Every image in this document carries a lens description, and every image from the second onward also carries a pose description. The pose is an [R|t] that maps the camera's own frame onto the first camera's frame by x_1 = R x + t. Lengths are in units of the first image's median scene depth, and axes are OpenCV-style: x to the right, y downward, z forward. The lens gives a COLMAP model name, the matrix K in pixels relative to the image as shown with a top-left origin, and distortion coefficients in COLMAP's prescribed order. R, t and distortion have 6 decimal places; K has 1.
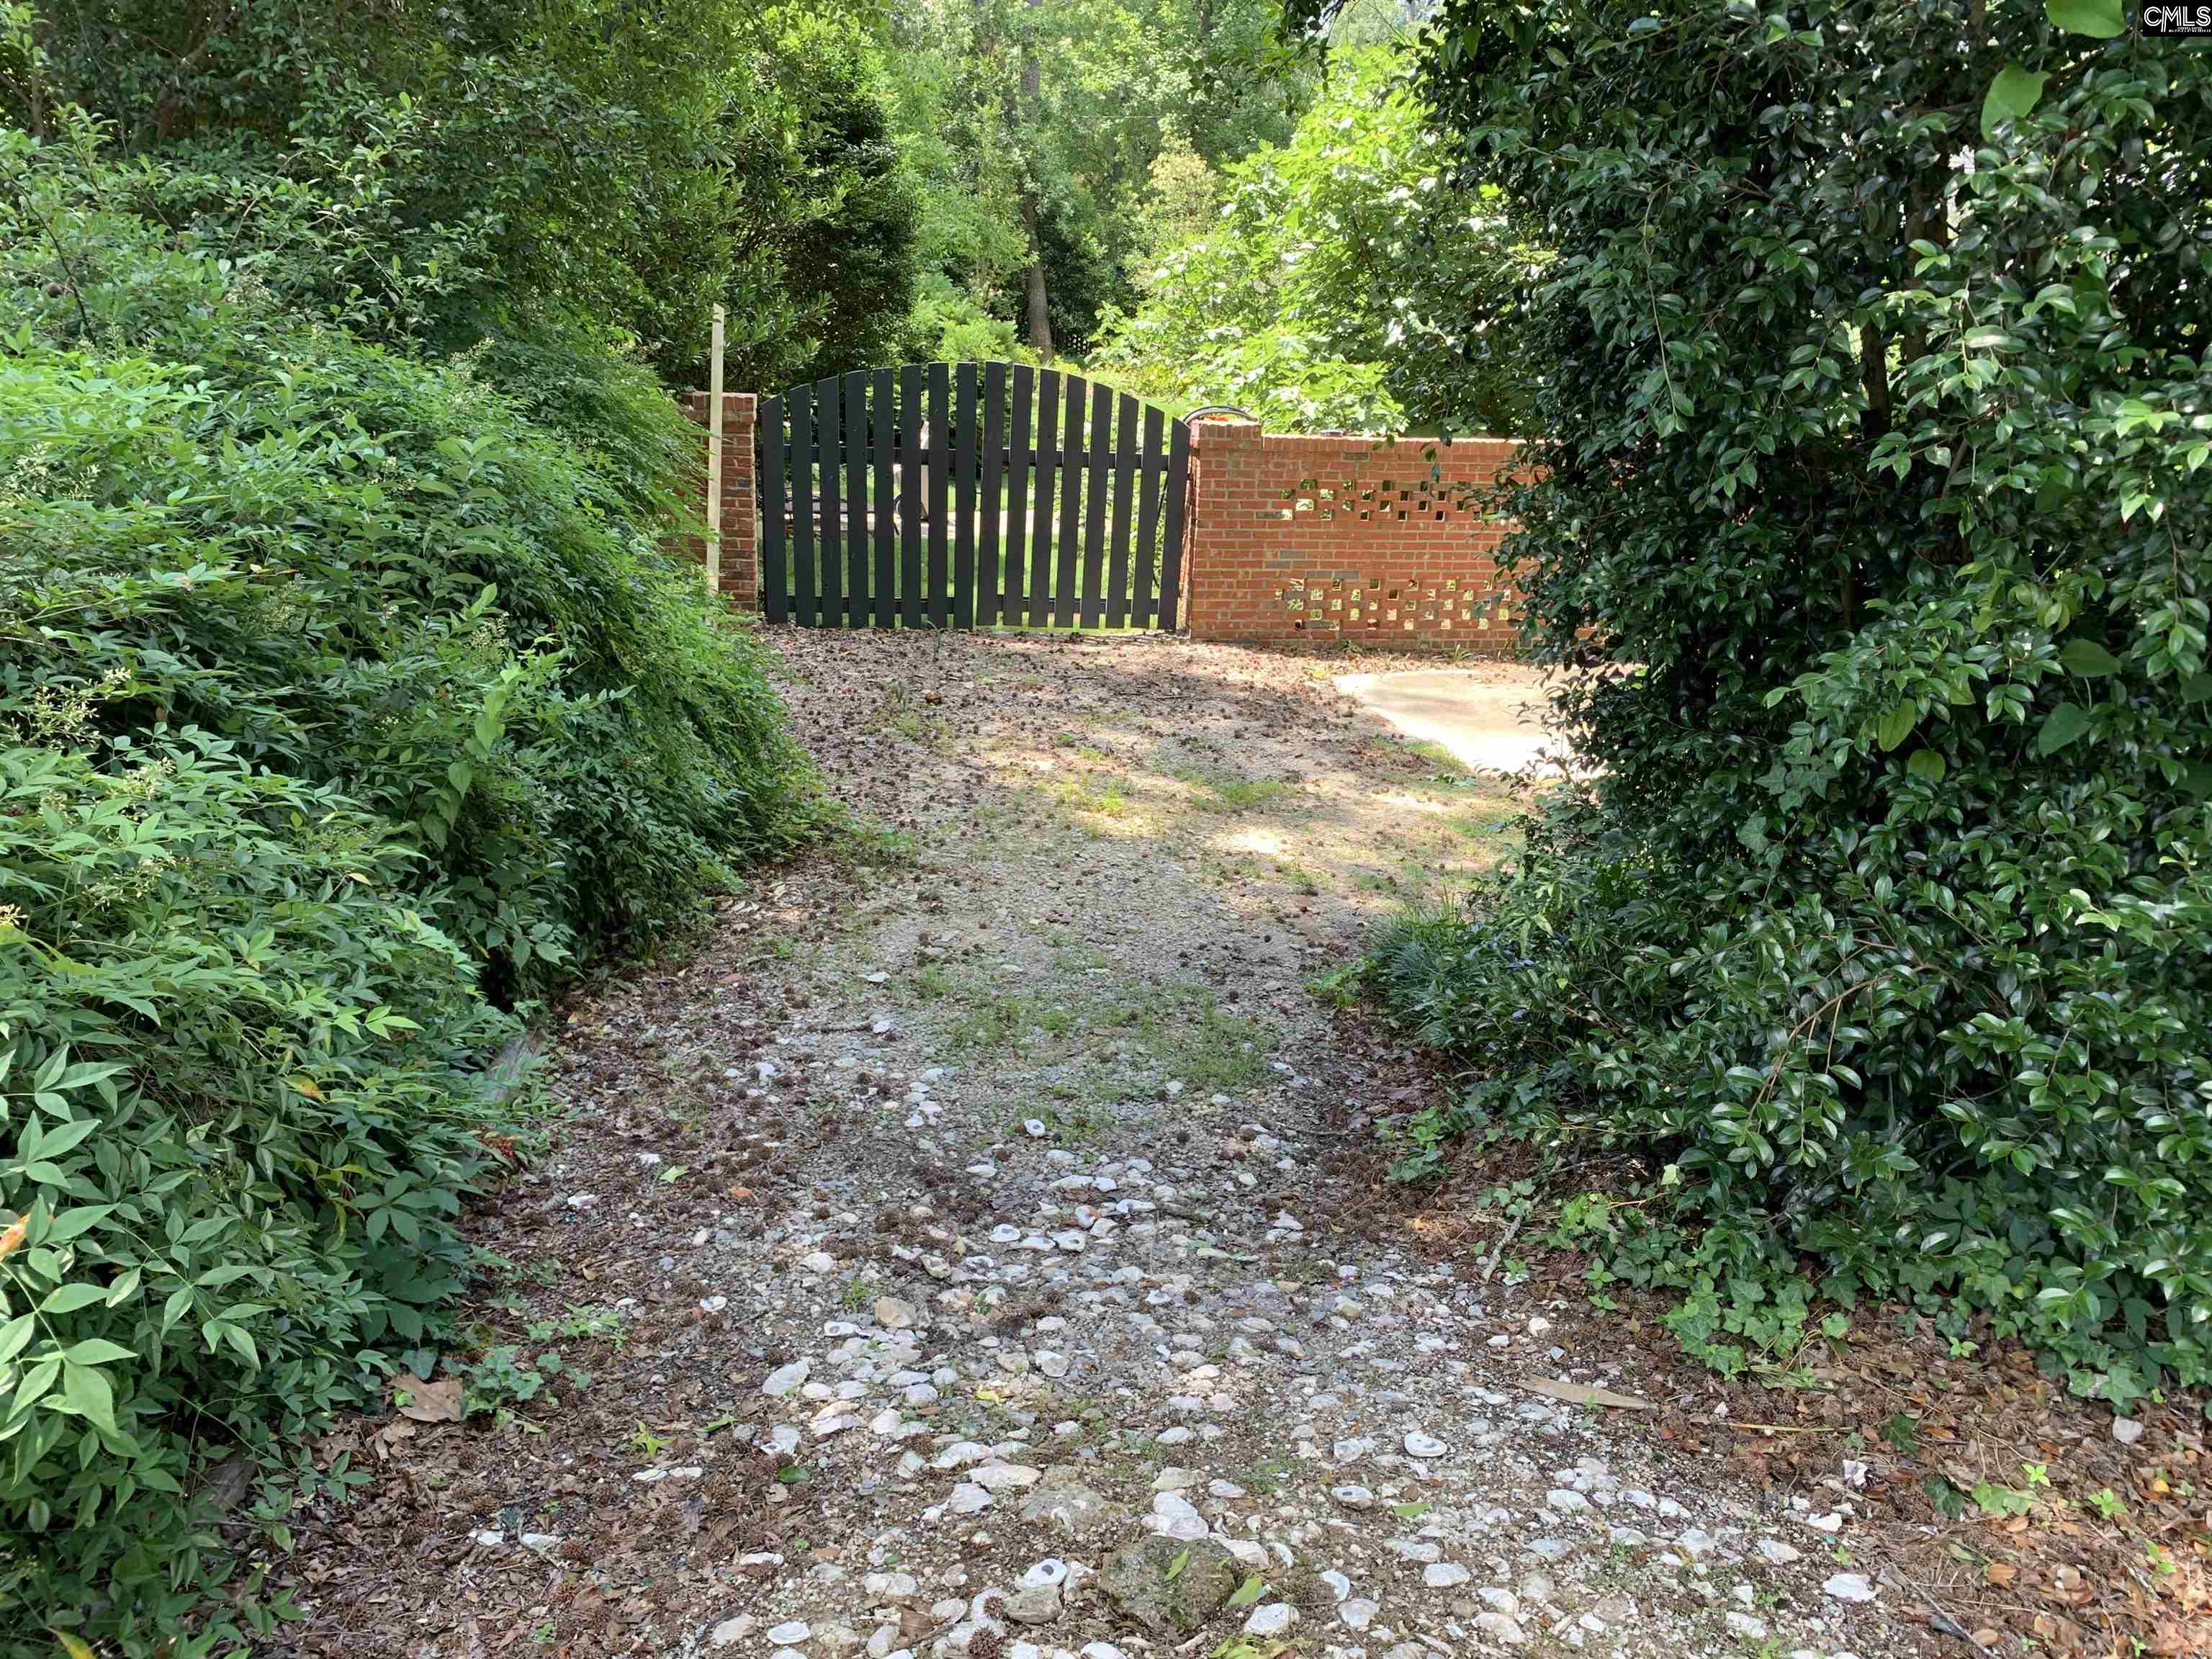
lens RADIAL K [[1608.5, 0, 1106.0], [0, 1608.5, 829.5], [0, 0, 1]] dist [0.145152, -0.377651]
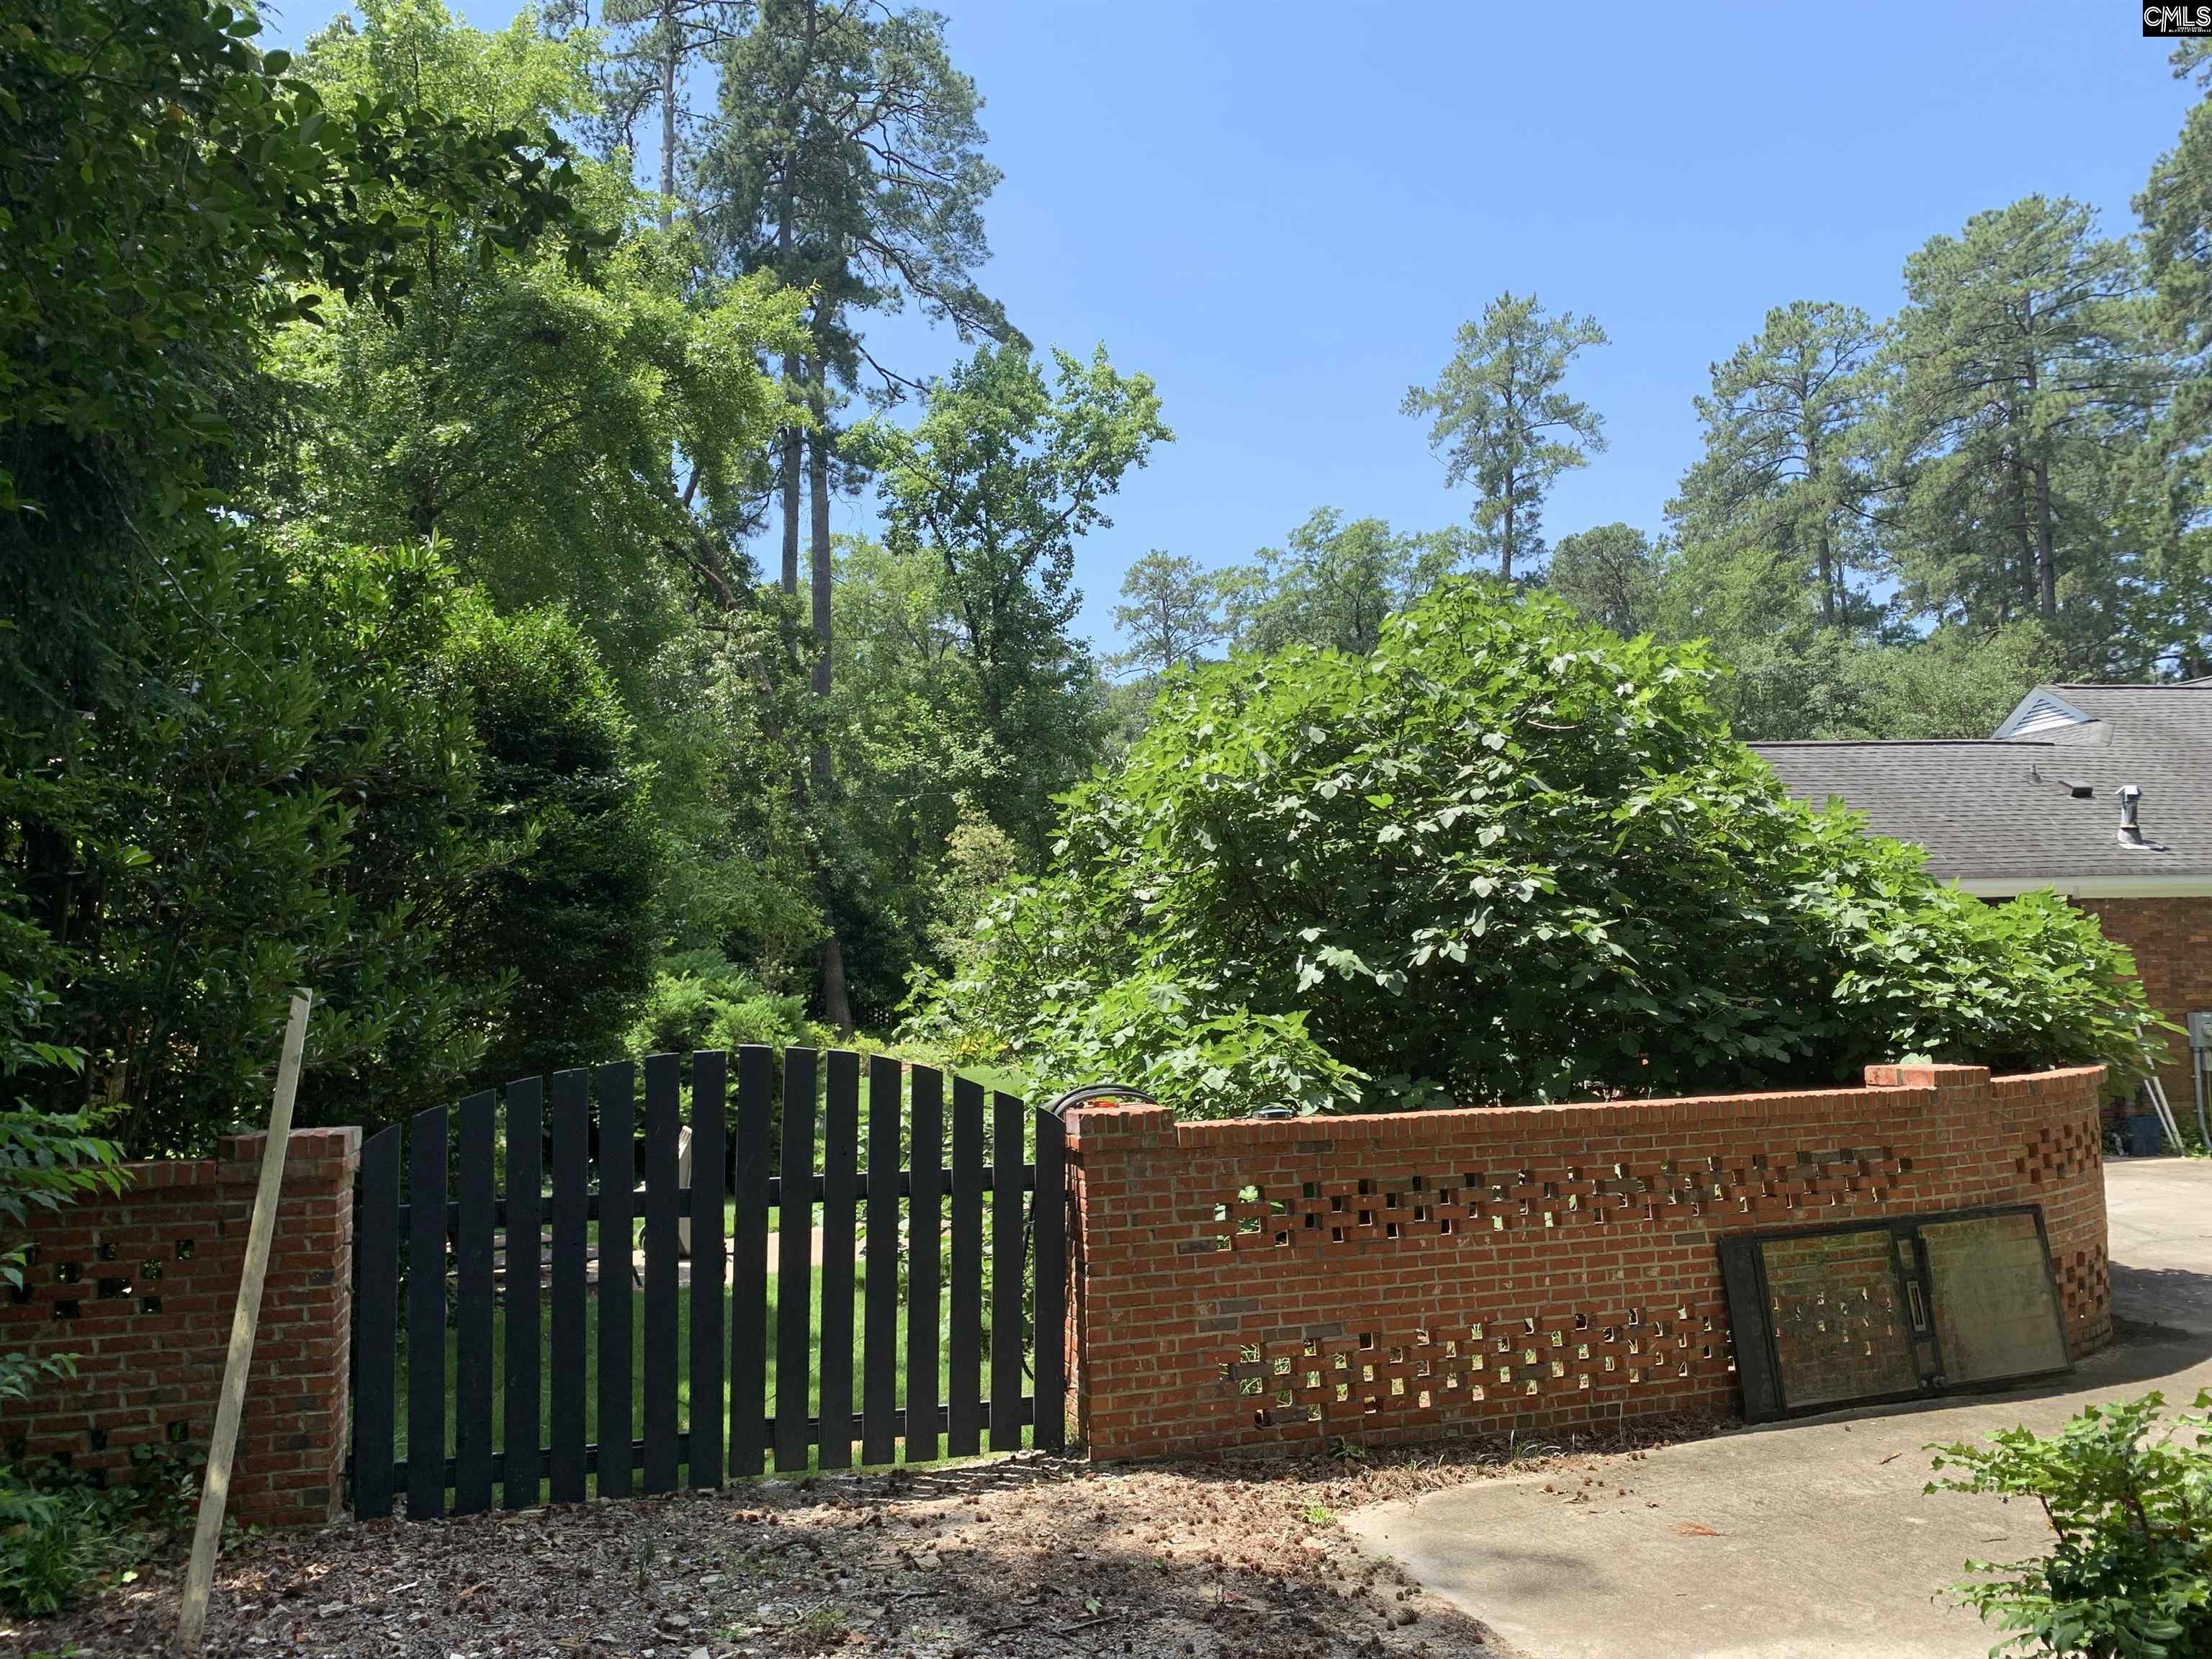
lens RADIAL K [[1608.5, 0, 1106.0], [0, 1608.5, 829.5], [0, 0, 1]] dist [0.145152, -0.377651]
pose [[0.990420, -0.051054, 0.128300, -0.007443], [0.097203, 0.917706, -0.385184, -0.088827], [-0.098077, 0.393965, 0.913878, 0.307343]]
